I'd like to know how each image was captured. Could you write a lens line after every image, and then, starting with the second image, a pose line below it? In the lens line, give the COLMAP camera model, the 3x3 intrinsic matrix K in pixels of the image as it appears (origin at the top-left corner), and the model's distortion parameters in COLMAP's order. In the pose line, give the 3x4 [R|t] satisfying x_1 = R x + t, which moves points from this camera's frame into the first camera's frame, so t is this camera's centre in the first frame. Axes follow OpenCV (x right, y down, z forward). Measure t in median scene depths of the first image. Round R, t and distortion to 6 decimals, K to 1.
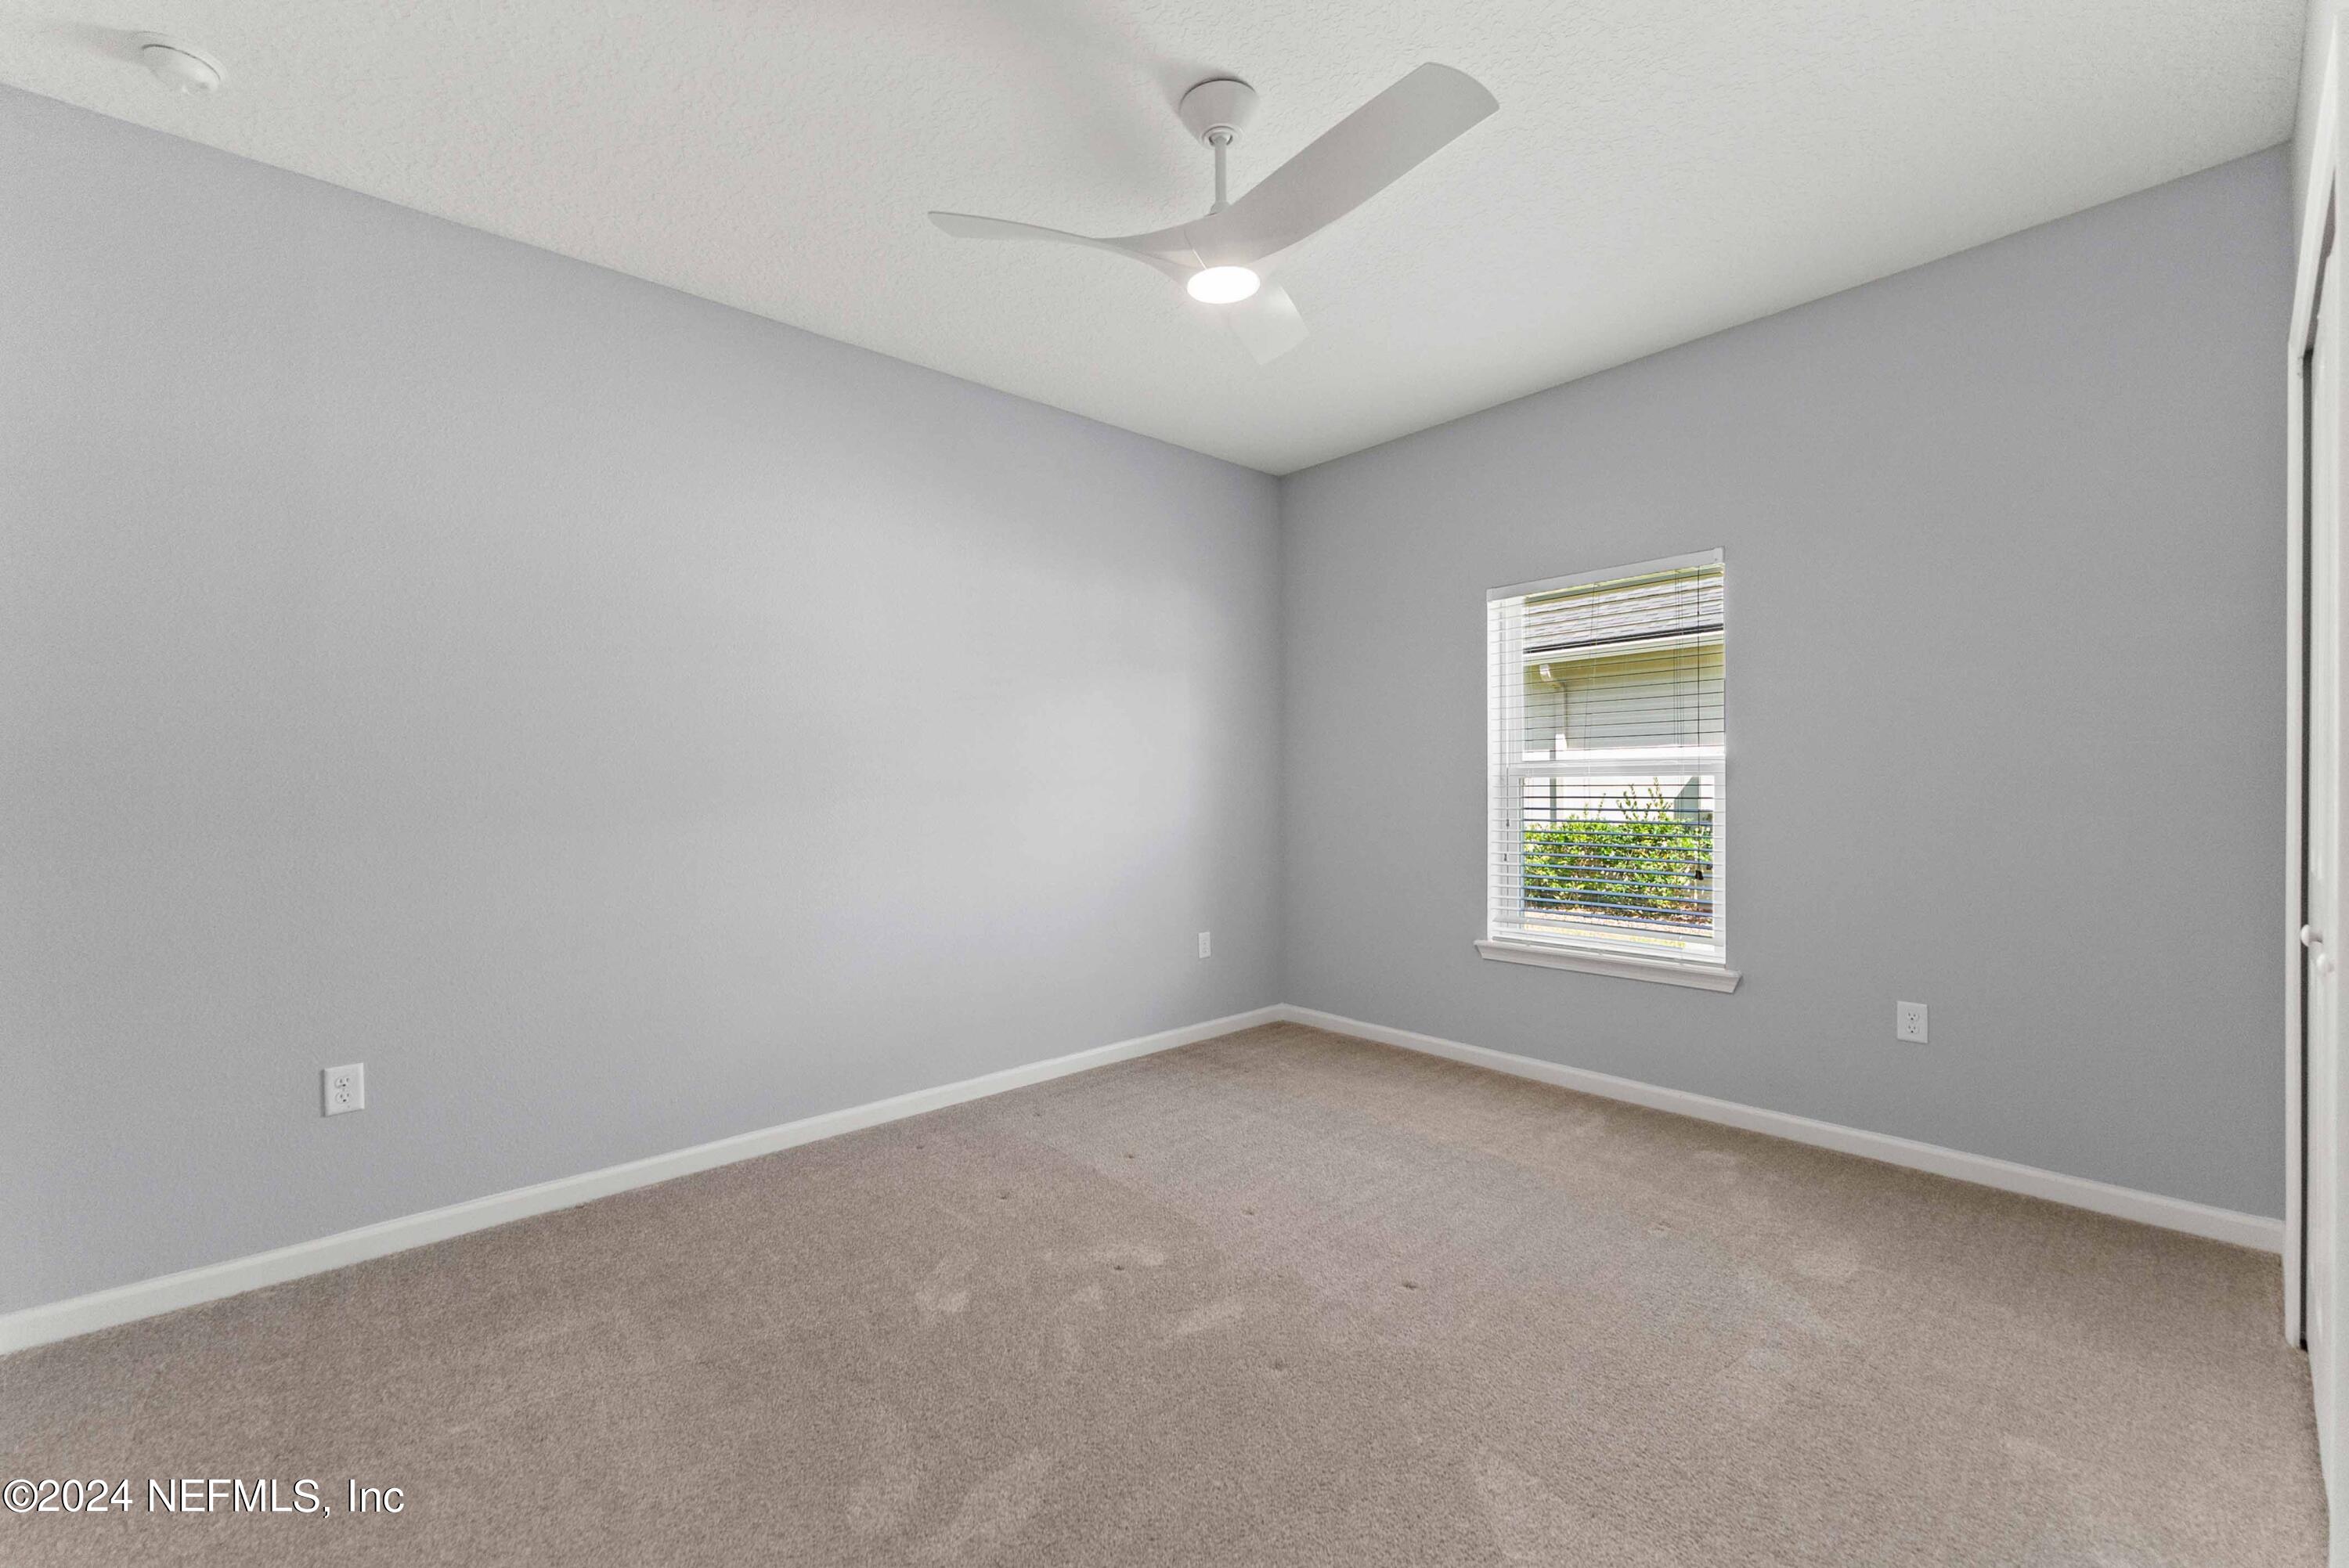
lens RADIAL K [[937.8, 0, 1161.1], [0, 937.8, 787.0], [0, 0, 1]] dist [-0.001691, -0.000029]
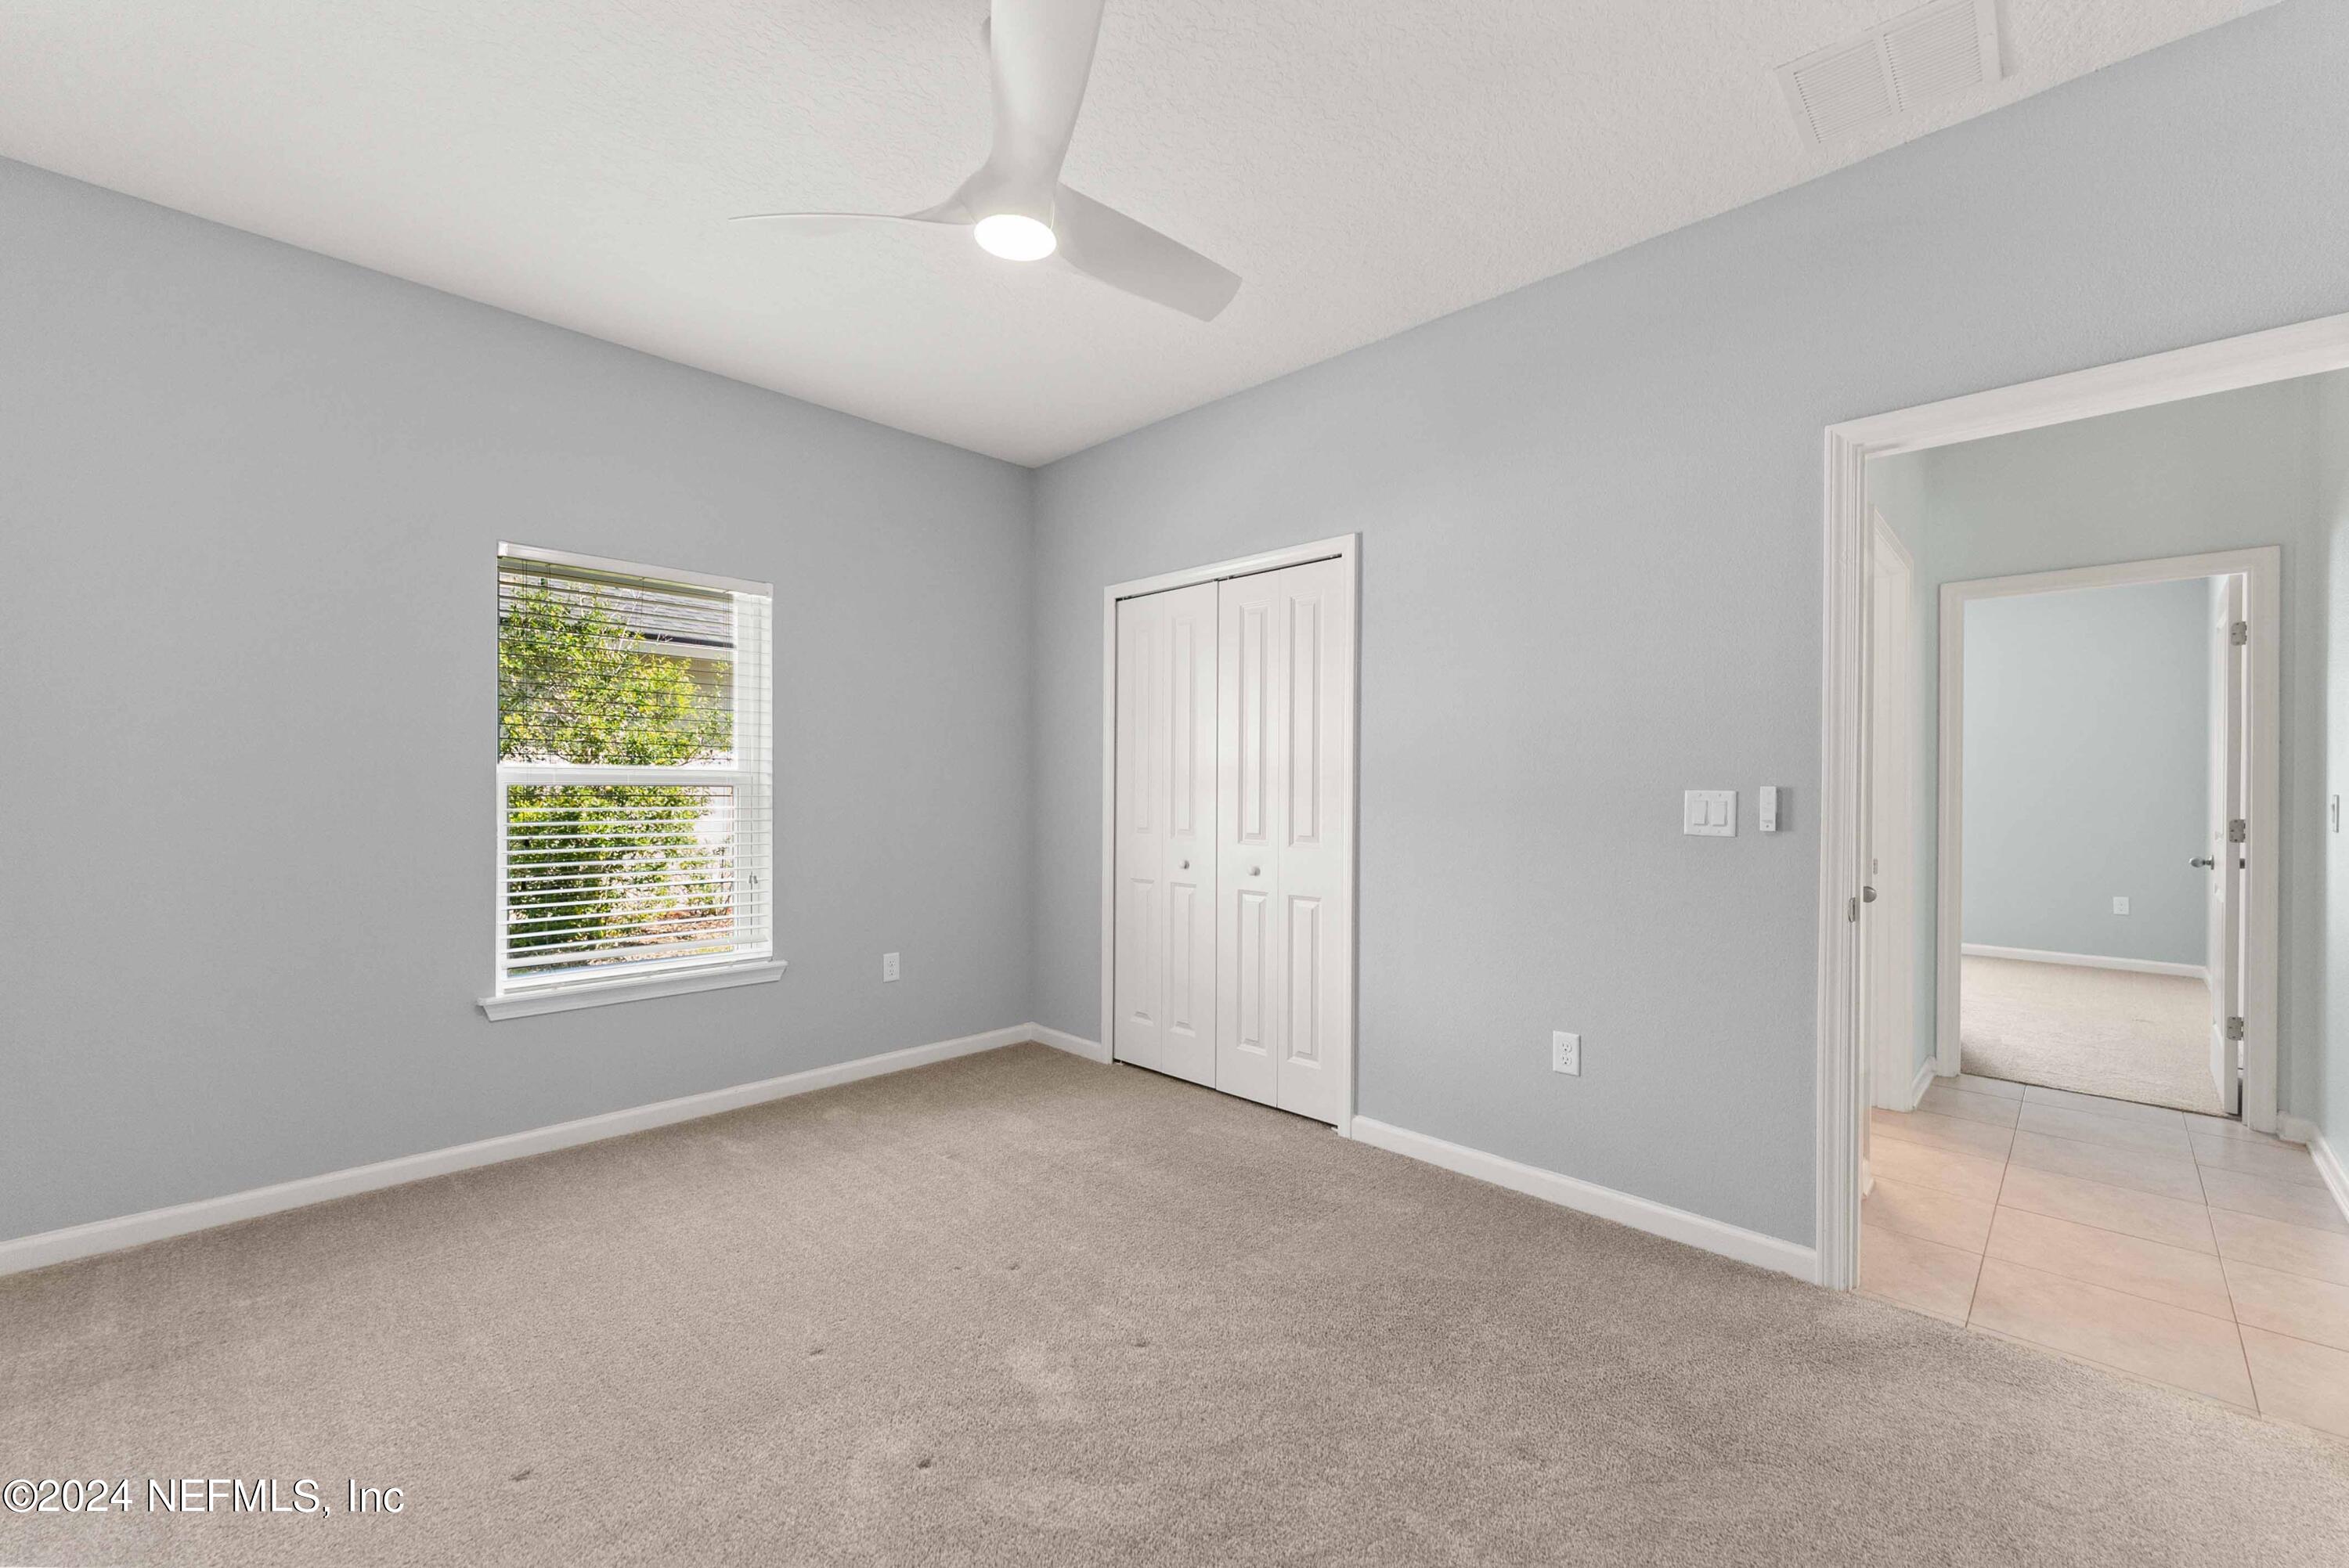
lens RADIAL K [[937.8, 0, 1169.2], [0, 937.8, 786.8], [0, 0, 1]] dist [-0.001691, -0.000029]
pose [[-0.063785, 0.013583, 0.997871, -0.543972], [-0.005796, 0.999885, -0.013981, -0.000527], [-0.997947, -0.006675, -0.063699, 0.596855]]
